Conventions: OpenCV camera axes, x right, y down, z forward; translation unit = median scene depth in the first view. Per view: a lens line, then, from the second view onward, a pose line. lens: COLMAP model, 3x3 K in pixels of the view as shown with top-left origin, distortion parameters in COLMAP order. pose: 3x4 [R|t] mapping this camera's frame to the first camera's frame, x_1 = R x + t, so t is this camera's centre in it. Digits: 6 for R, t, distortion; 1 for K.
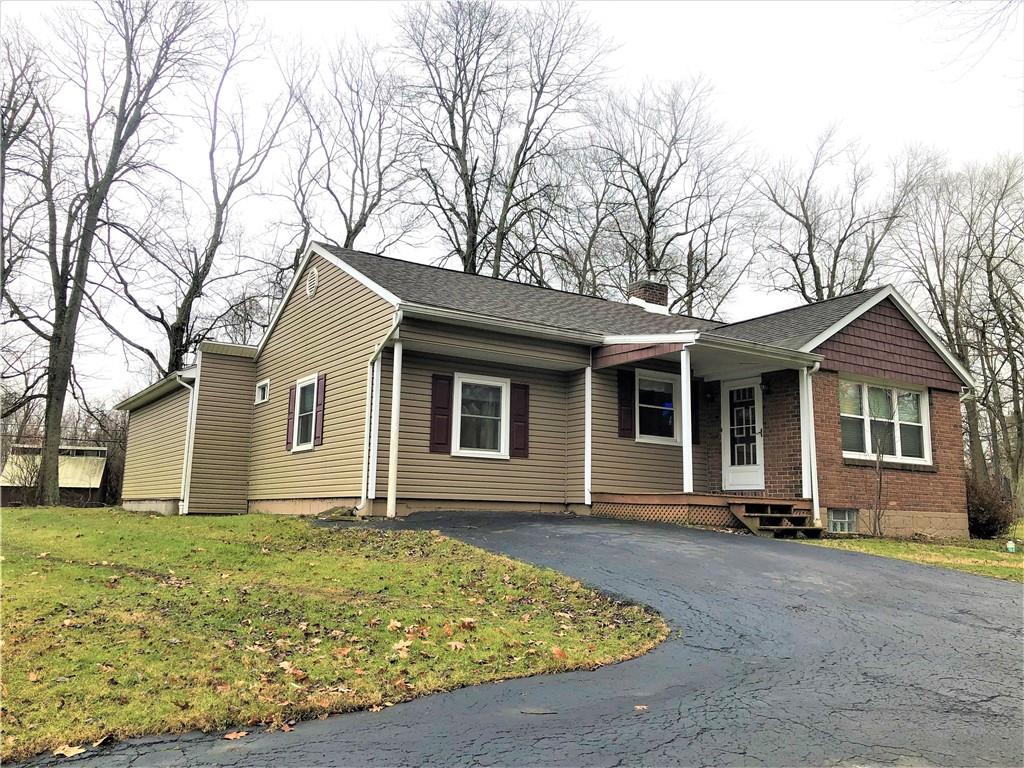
lens RADIAL K [[836.4, 0, 512.0], [0, 836.4, 384.0], [0, 0, 1]] dist [0.089222, -0.000771]
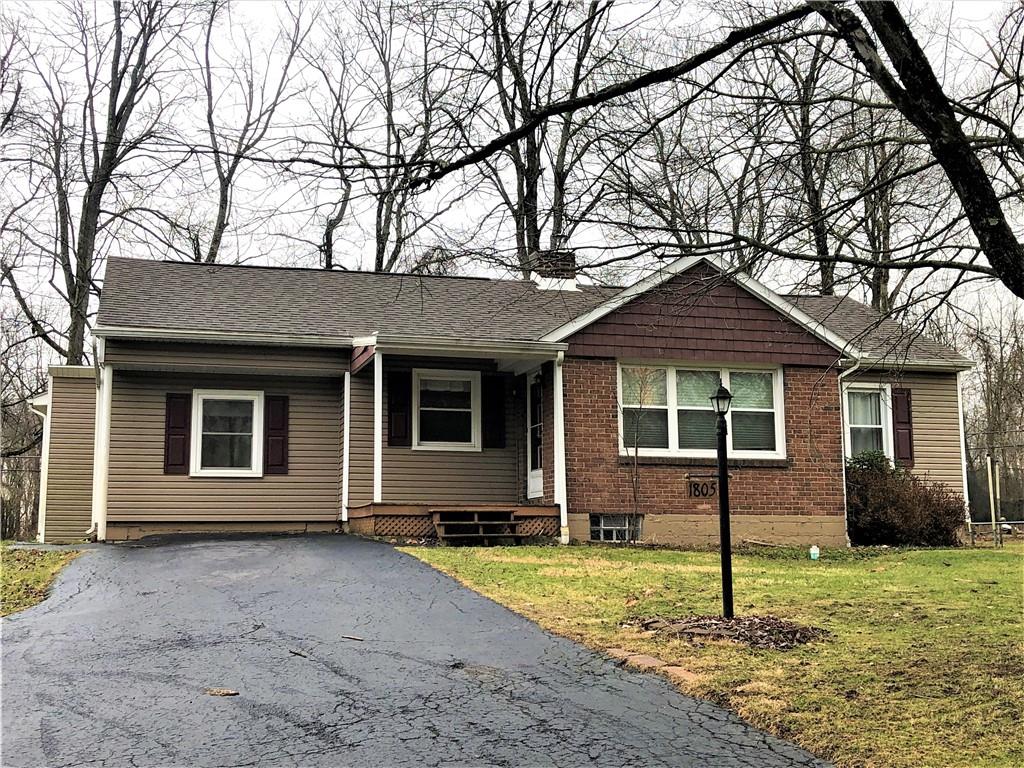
lens RADIAL K [[1298.4, 0, 512.0], [0, 1298.4, 384.0], [0, 0, 1]] dist [0.250491, 0.001586]
pose [[0.950001, -0.065844, -0.305227, 0.707749], [0.070507, 0.997502, 0.004265, -0.000704], [0.304183, -0.025573, 0.952270, -0.312509]]
